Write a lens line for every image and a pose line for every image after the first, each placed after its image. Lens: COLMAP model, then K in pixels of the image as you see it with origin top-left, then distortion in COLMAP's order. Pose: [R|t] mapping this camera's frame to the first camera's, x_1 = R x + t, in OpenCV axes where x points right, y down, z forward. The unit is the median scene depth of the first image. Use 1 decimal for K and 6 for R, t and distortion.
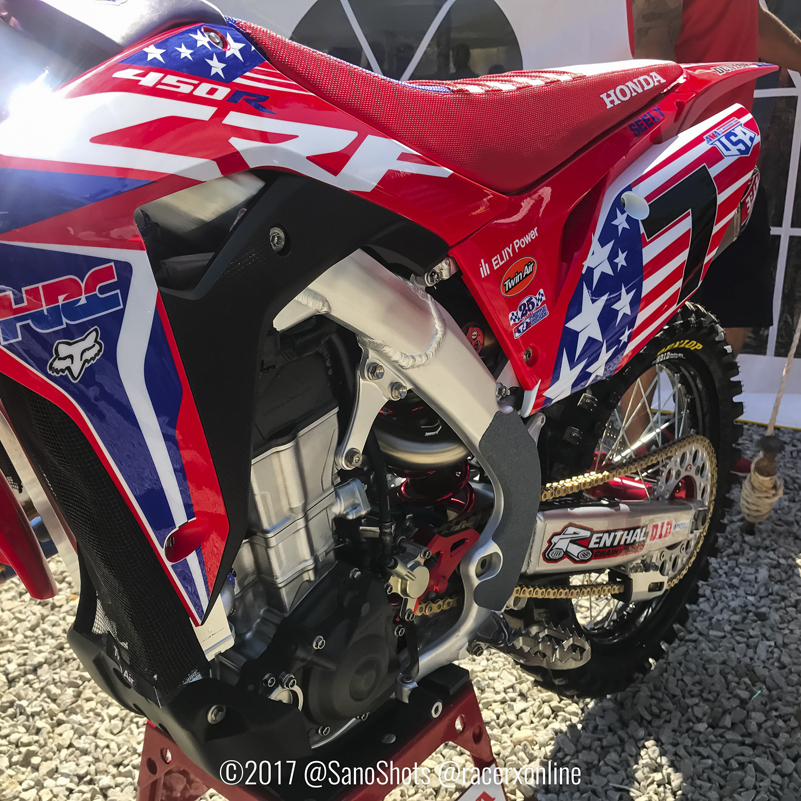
lens RADIAL K [[878.6, 0, 400.5], [0, 878.6, 400.5], [0, 0, 1]] dist [0.019734, -0.052352]
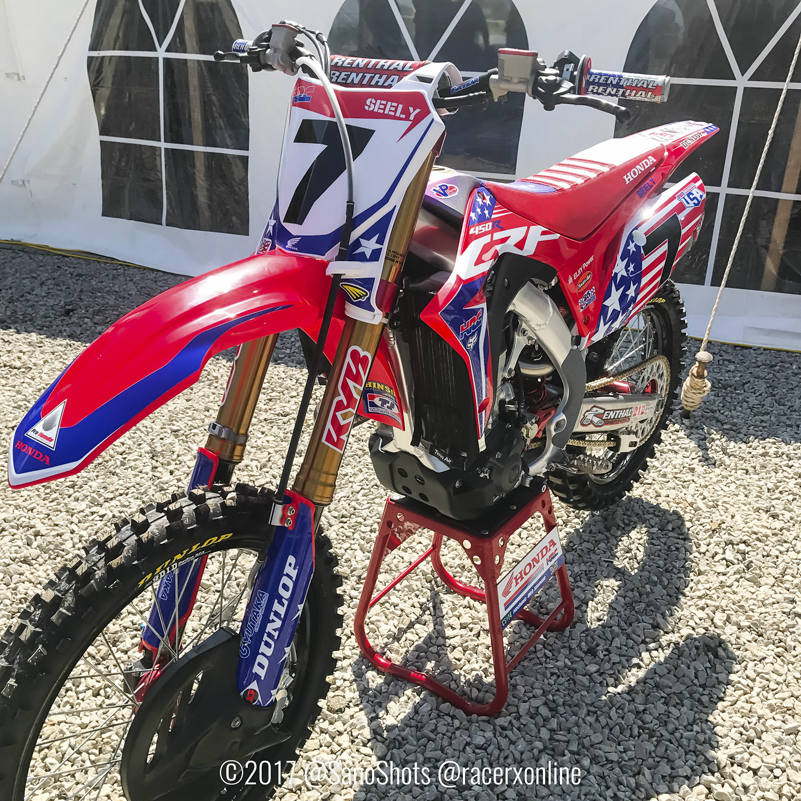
lens RADIAL K [[921.9, 0, 400.5], [0, 921.9, 400.5], [0, 0, 1]] dist [0.107994, -0.309475]
pose [[0.996709, 0.002419, 0.081022, -0.390874], [-0.011734, 0.993333, 0.114686, -0.093873], [-0.080205, -0.115259, 0.990092, -0.940695]]
